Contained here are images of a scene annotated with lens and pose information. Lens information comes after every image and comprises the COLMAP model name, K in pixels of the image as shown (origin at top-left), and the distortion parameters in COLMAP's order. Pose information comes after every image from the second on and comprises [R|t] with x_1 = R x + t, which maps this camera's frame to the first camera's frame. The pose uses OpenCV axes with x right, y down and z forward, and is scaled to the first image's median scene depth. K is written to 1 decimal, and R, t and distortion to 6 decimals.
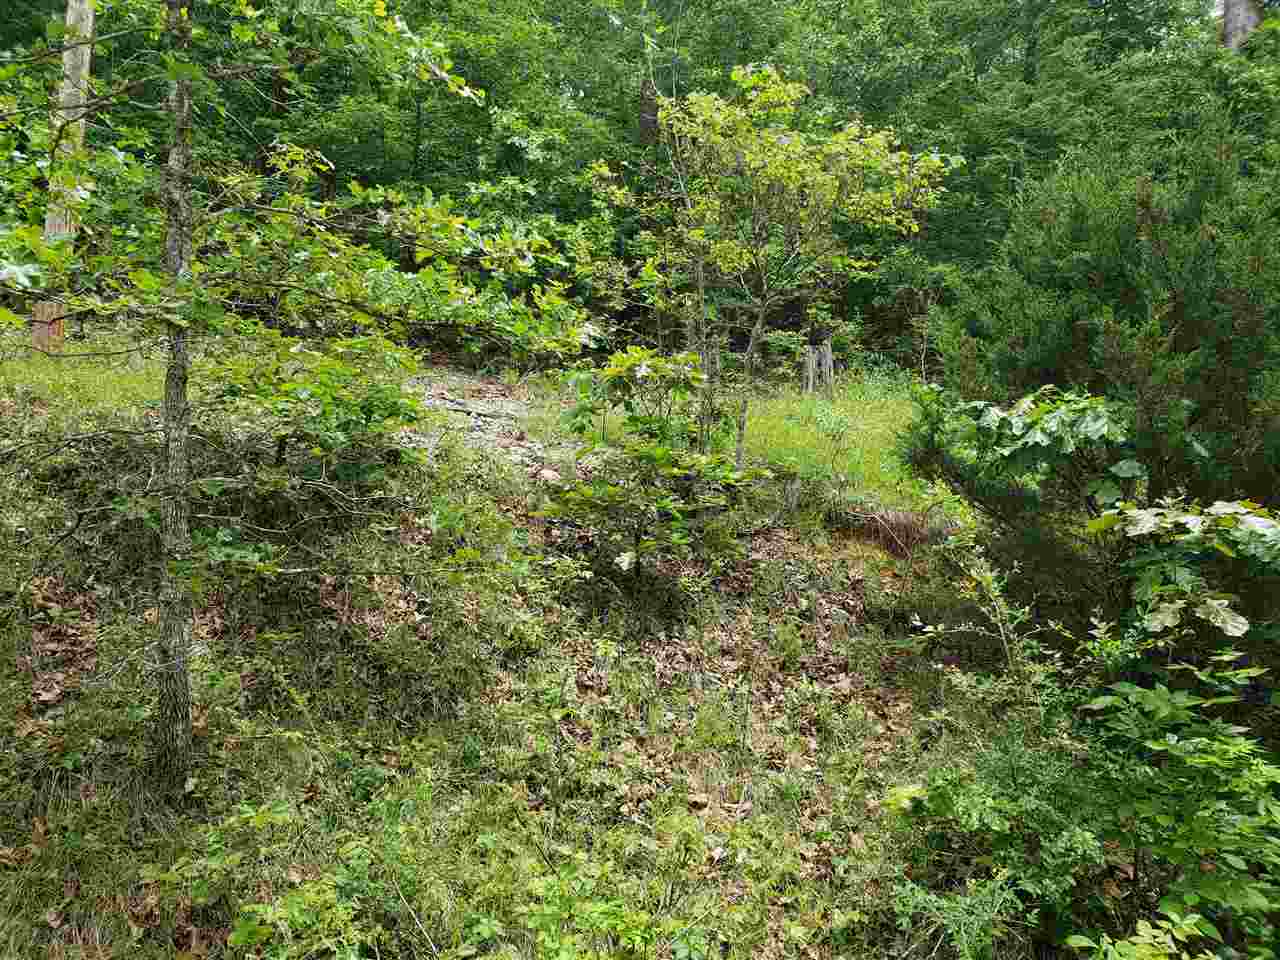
lens RADIAL K [[1004.5, 0, 634.1], [0, 1004.5, 482.9], [0, 0, 1]] dist [0.091345, -0.130732]
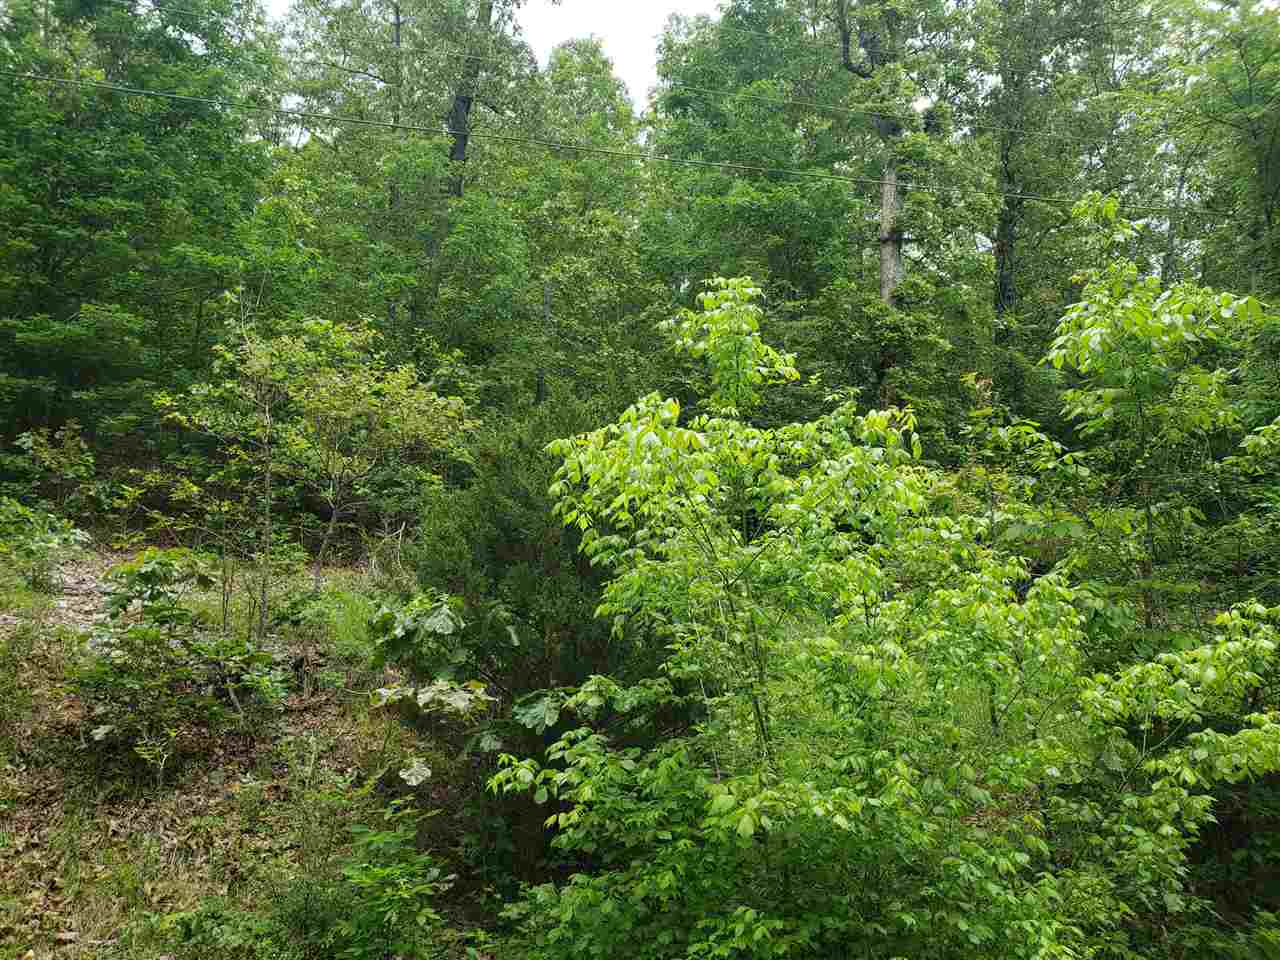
lens RADIAL K [[994.4, 0, 639.2], [0, 994.4, 497.9], [0, 0, 1]] dist [0.040355, -0.035680]
pose [[0.993661, 0.023242, 0.109993, 0.490229], [-0.005666, 0.987507, -0.157472, -0.011681], [-0.112278, 0.155850, 0.981379, -0.256692]]
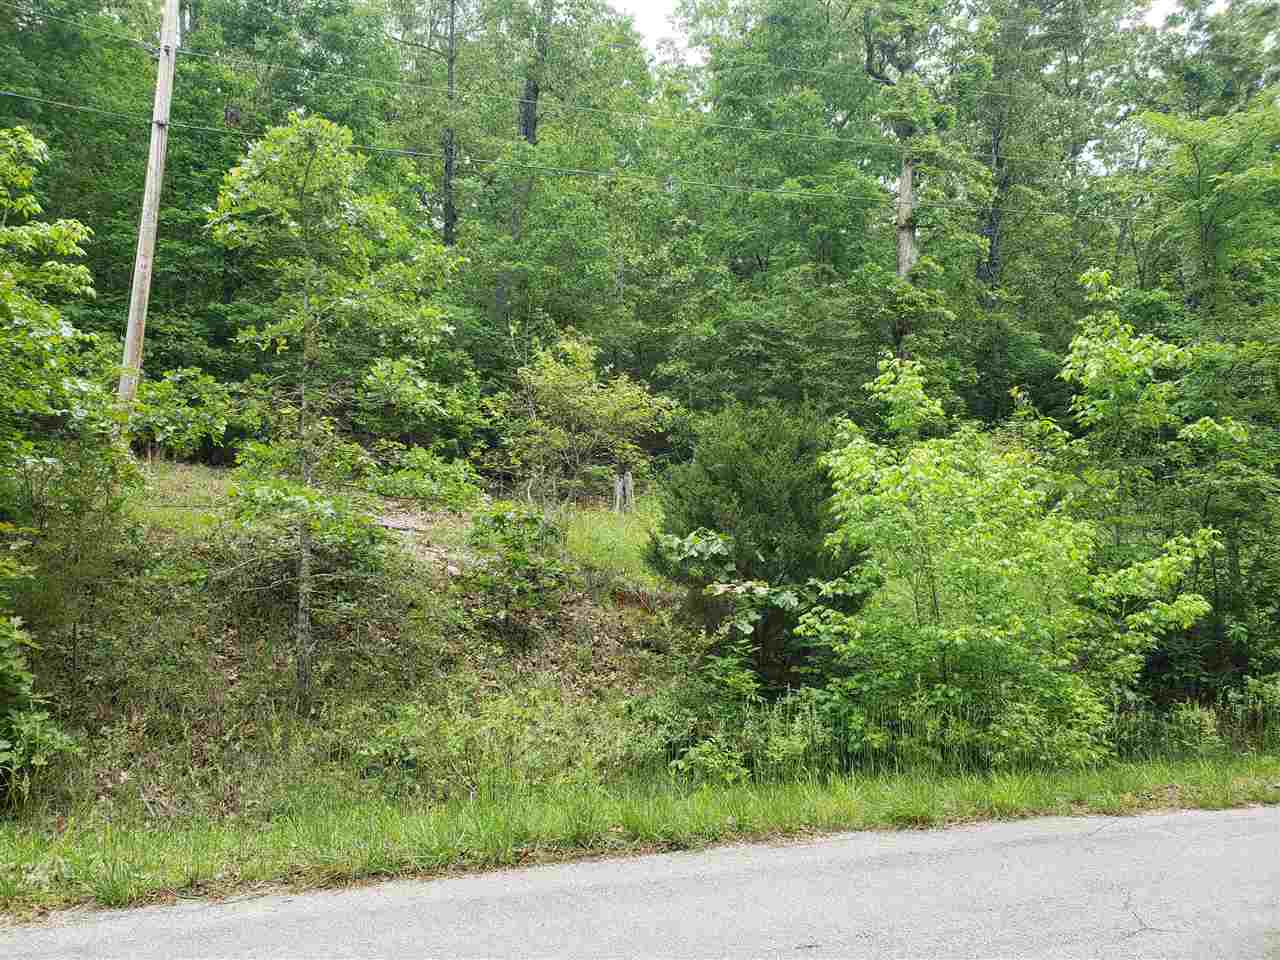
lens RADIAL K [[1003.3, 0, 638.8], [0, 1003.3, 474.3], [0, 0, 1]] dist [0.096002, -0.102503]
pose [[0.986706, 0.010831, 0.162152, -0.067360], [0.004250, 0.995715, -0.092372, -0.011546], [-0.162458, 0.091833, 0.982433, -1.001363]]
